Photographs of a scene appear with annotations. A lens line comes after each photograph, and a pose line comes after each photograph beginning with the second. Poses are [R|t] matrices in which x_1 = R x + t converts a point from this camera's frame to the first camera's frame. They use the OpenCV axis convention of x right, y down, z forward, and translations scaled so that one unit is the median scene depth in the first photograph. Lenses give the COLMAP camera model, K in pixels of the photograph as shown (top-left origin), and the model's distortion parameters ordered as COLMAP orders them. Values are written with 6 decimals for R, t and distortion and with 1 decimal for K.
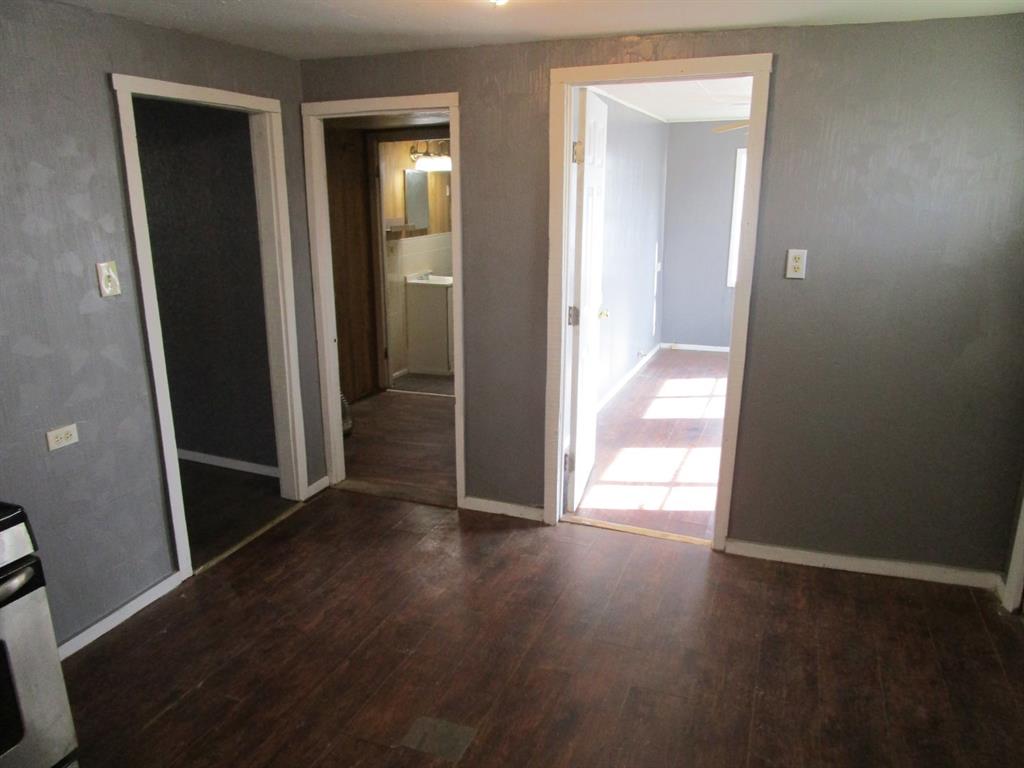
lens RADIAL K [[730.3, 0, 510.7], [0, 730.3, 384.0], [0, 0, 1]] dist [-0.032620, 0.014028]
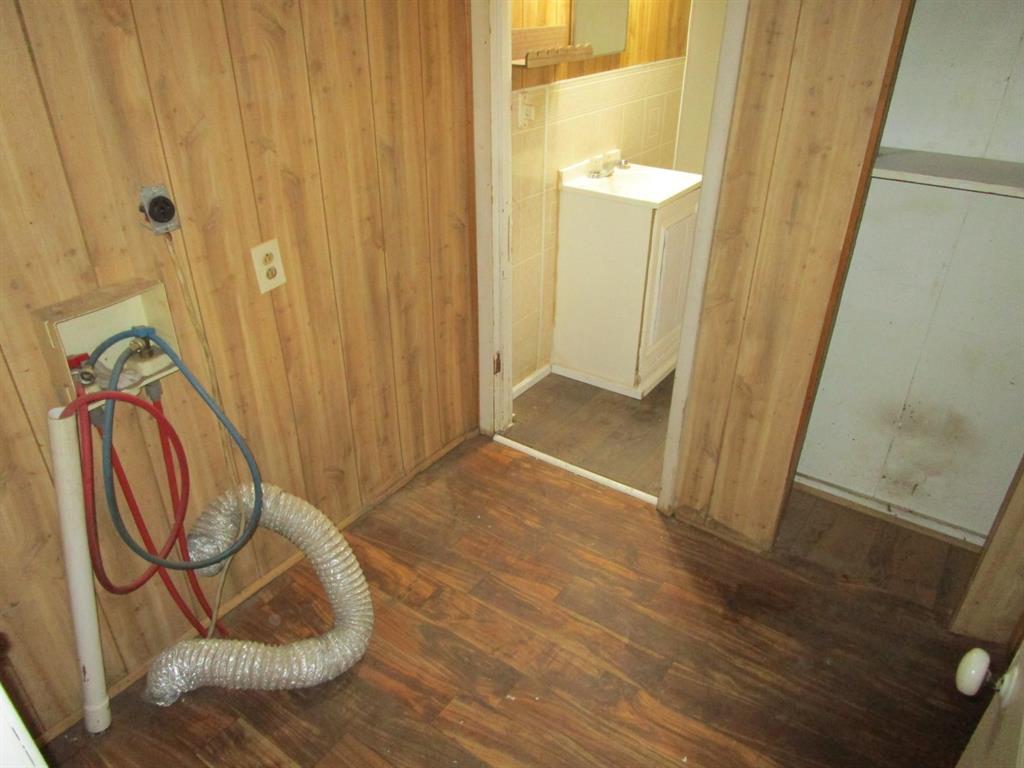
lens RADIAL K [[730.3, 0, 508.7], [0, 730.3, 381.3], [0, 0, 1]] dist [-0.032620, 0.014028]
pose [[0.970955, 0.124243, -0.204475, -0.070156], [-0.067861, 0.962515, 0.262604, -0.140918], [0.229437, -0.241101, 0.942989, 0.558822]]
